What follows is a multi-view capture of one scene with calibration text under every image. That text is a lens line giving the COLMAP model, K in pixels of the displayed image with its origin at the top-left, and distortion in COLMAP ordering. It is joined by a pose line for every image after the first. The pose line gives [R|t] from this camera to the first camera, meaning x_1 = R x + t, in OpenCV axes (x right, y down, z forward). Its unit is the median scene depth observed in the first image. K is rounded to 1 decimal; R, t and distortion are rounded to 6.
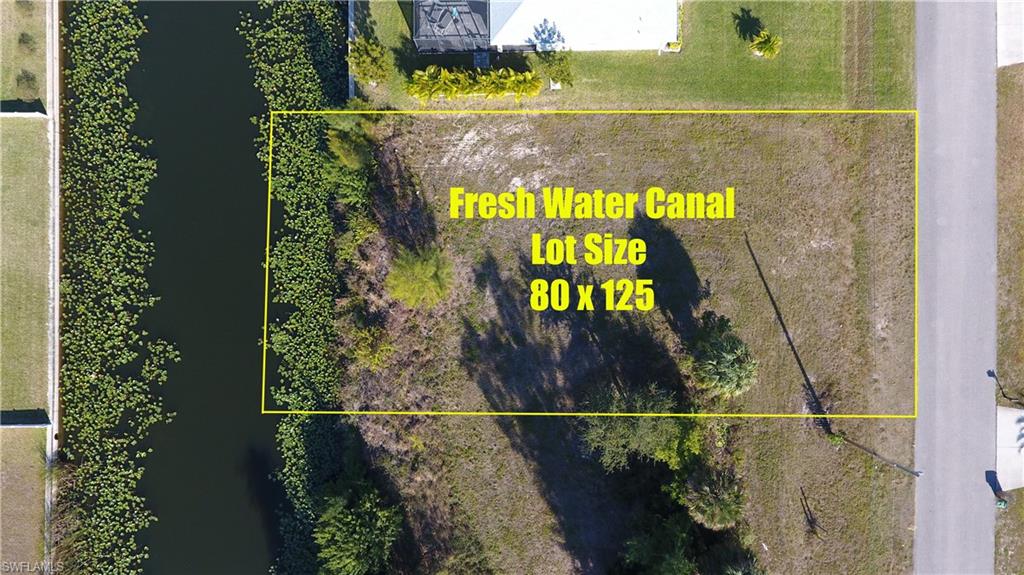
lens RADIAL K [[603.2, 0, 502.1], [0, 603.2, 297.7], [0, 0, 1]] dist [-0.003256, -0.001173]
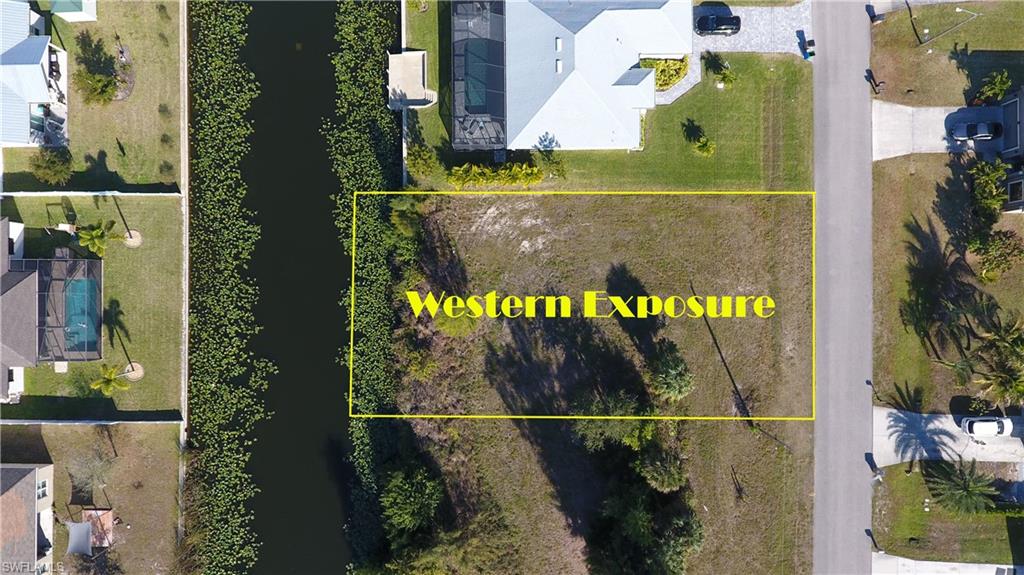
lens RADIAL K [[603.2, 0, 503.1], [0, 603.2, 298.1], [0, 0, 1]] dist [-0.003256, -0.001173]
pose [[0.999997, -0.001009, 0.002322, -0.030358], [0.001021, 0.999986, -0.005182, -0.061035], [-0.002317, 0.005184, 0.999984, -0.379866]]
